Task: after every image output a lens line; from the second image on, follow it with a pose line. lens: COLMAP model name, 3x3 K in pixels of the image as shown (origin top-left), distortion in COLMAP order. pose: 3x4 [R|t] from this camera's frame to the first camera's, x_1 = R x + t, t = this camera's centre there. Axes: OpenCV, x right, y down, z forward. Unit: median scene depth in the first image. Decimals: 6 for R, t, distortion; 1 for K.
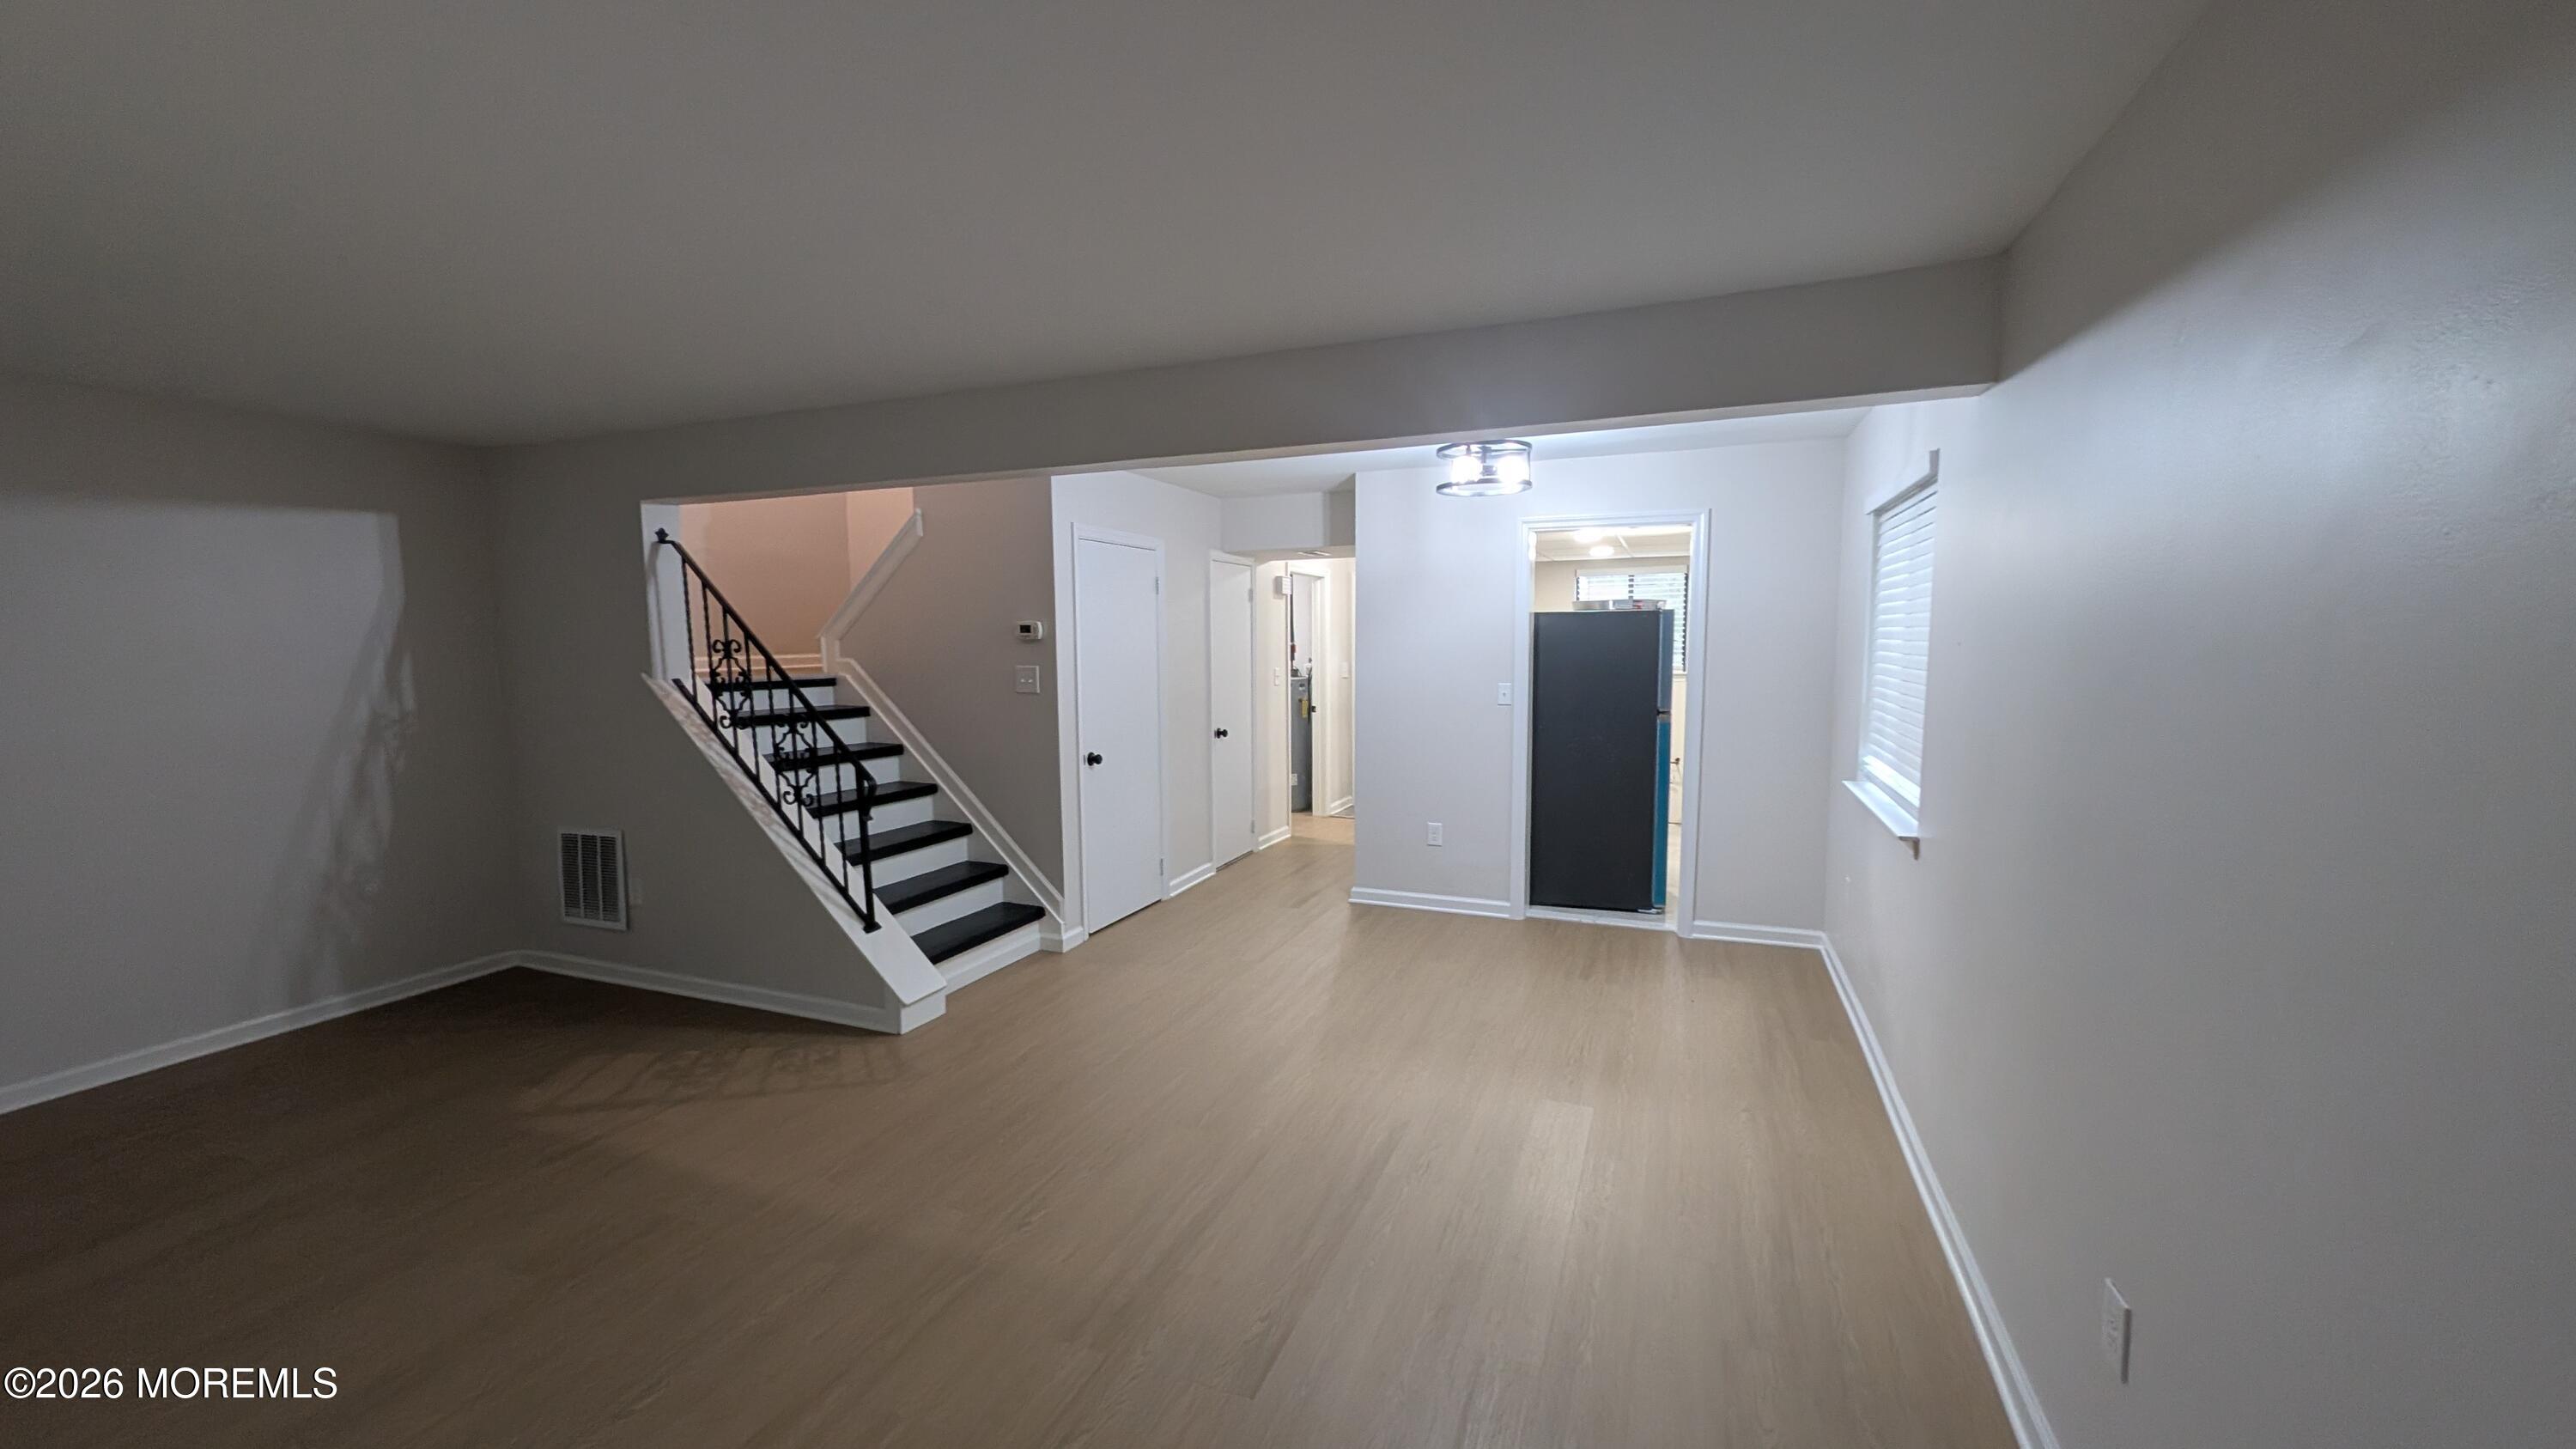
lens RADIAL K [[991.3, 0, 1296.5], [0, 991.3, 723.1], [0, 0, 1]] dist [0.000724, 0.000787]
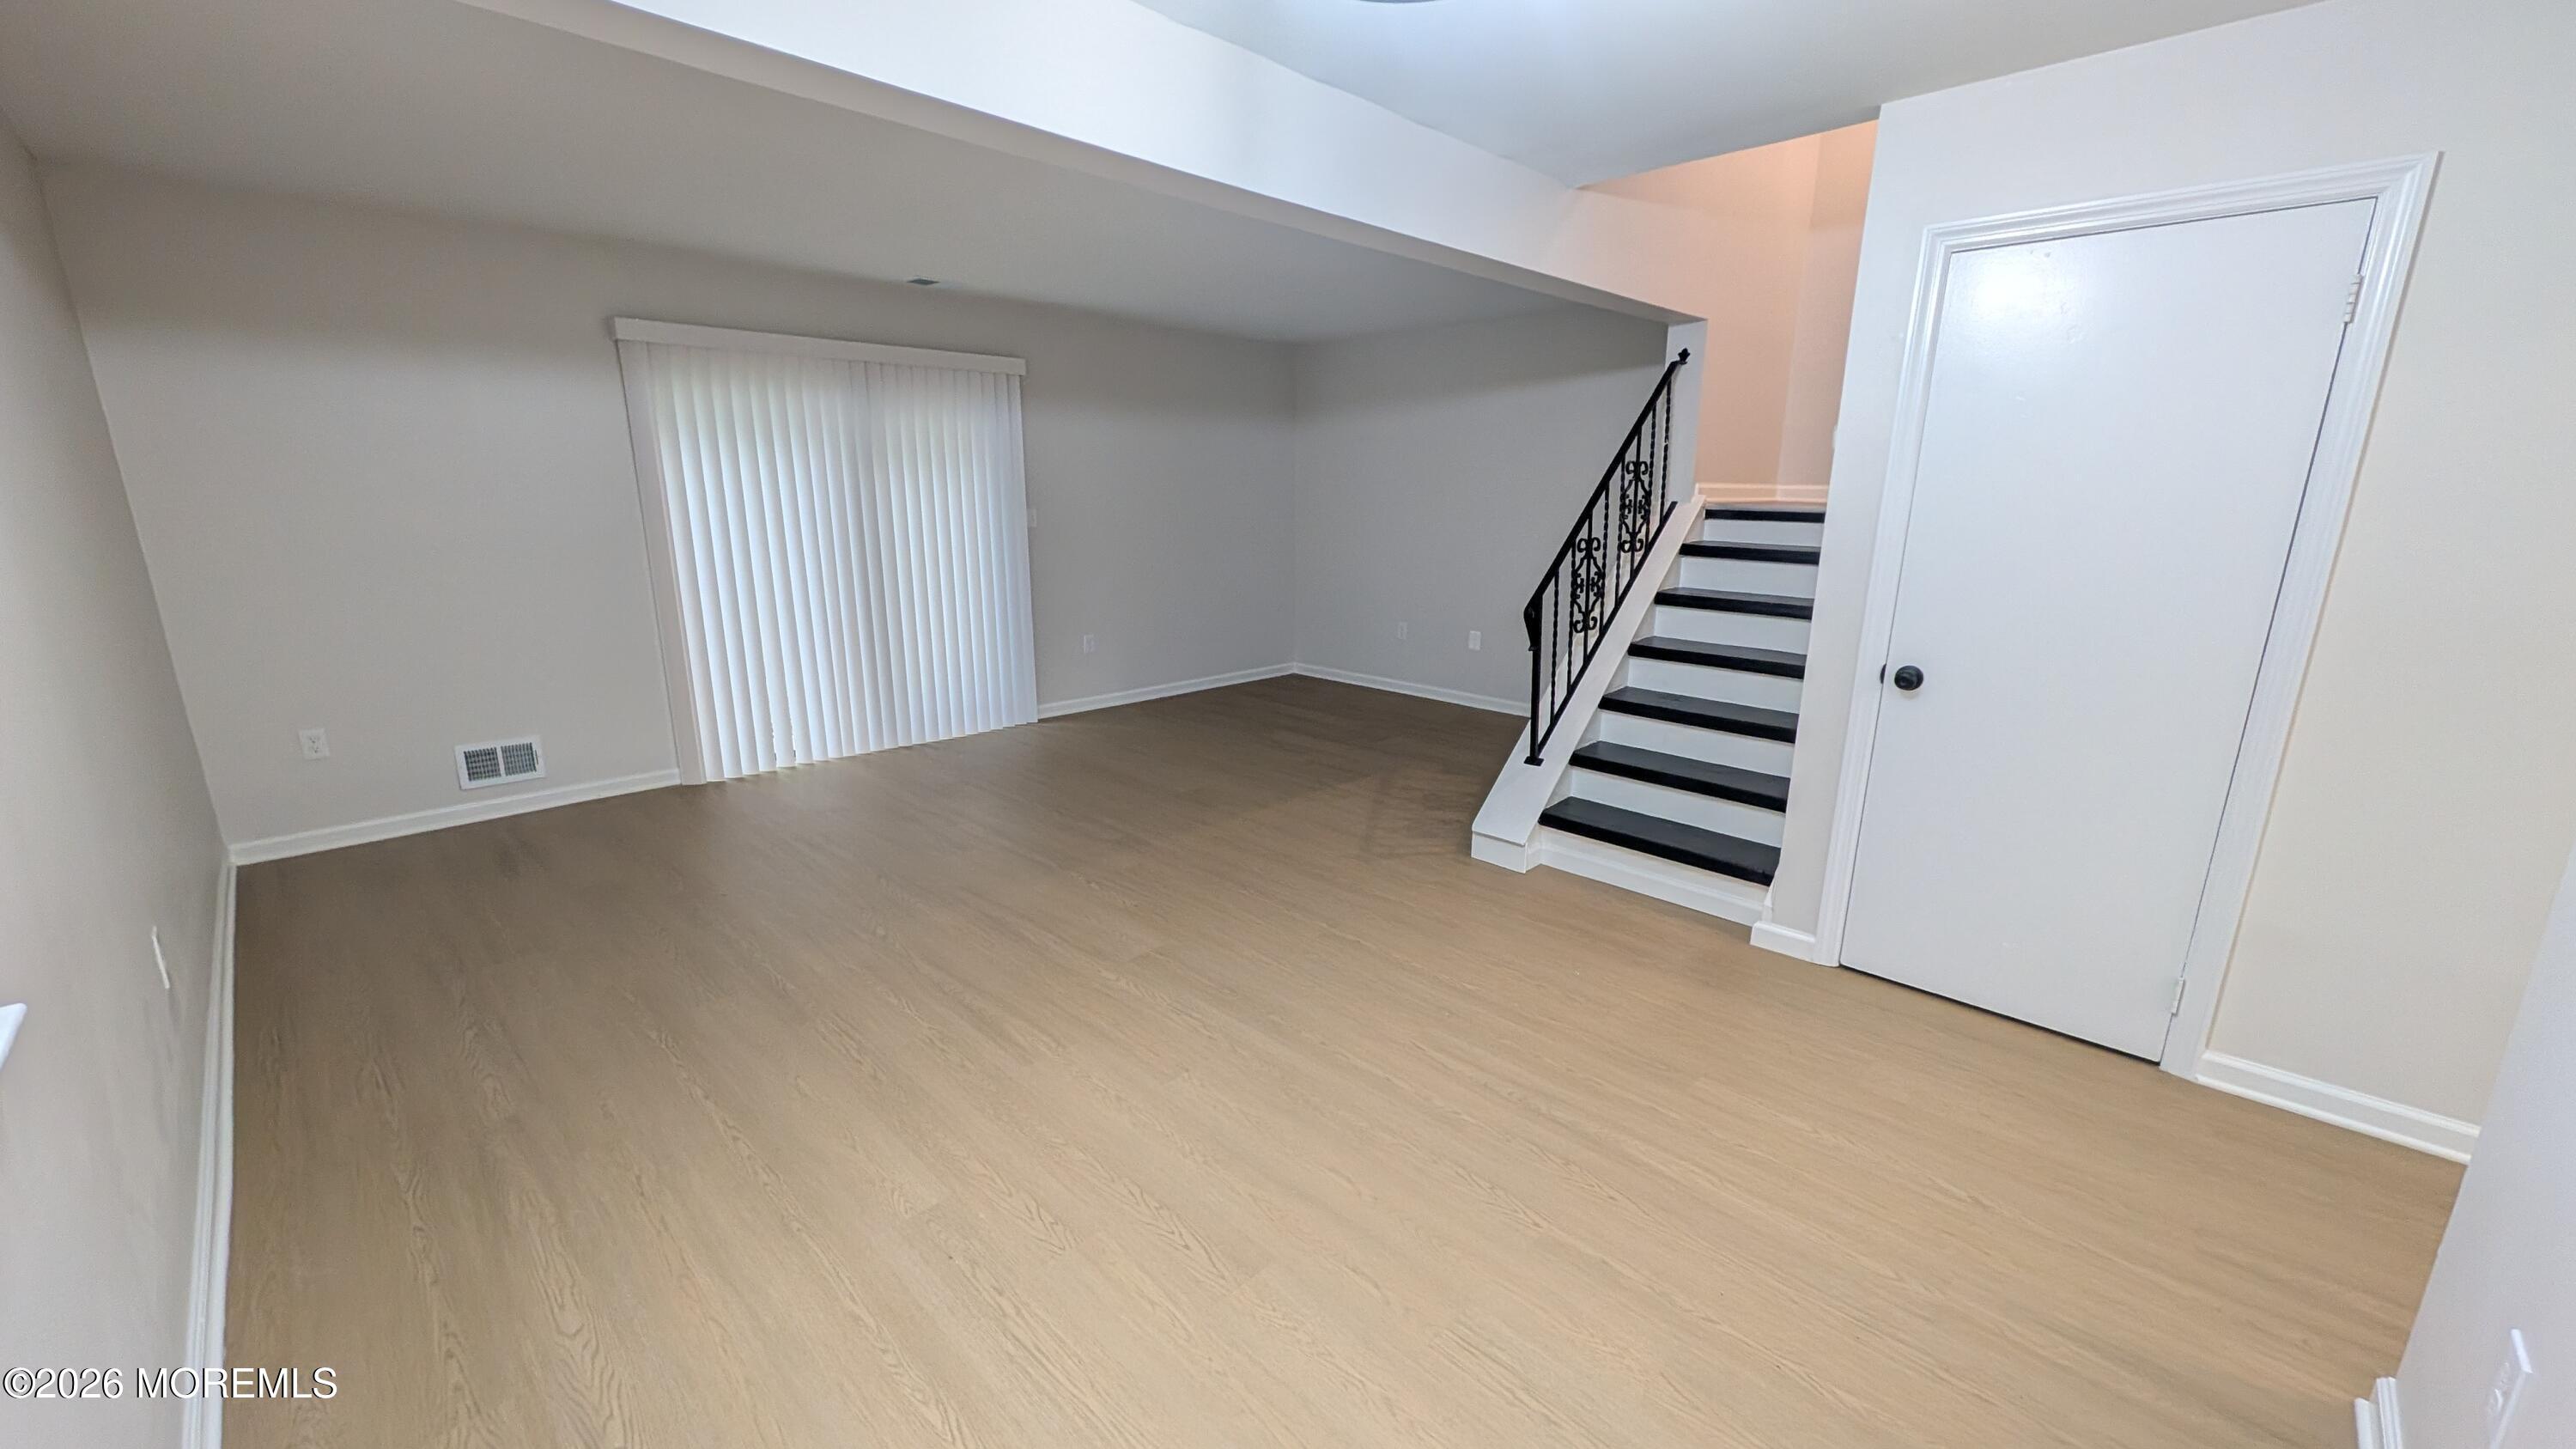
lens RADIAL K [[991.3, 0, 1300.3], [0, 991.3, 730.8], [0, 0, 1]] dist [0.000724, 0.000787]
pose [[-0.384844, 0.222737, -0.895703, 0.547660], [-0.091154, 0.956528, 0.277028, -0.074775], [0.918470, 0.188259, -0.347811, 1.162773]]
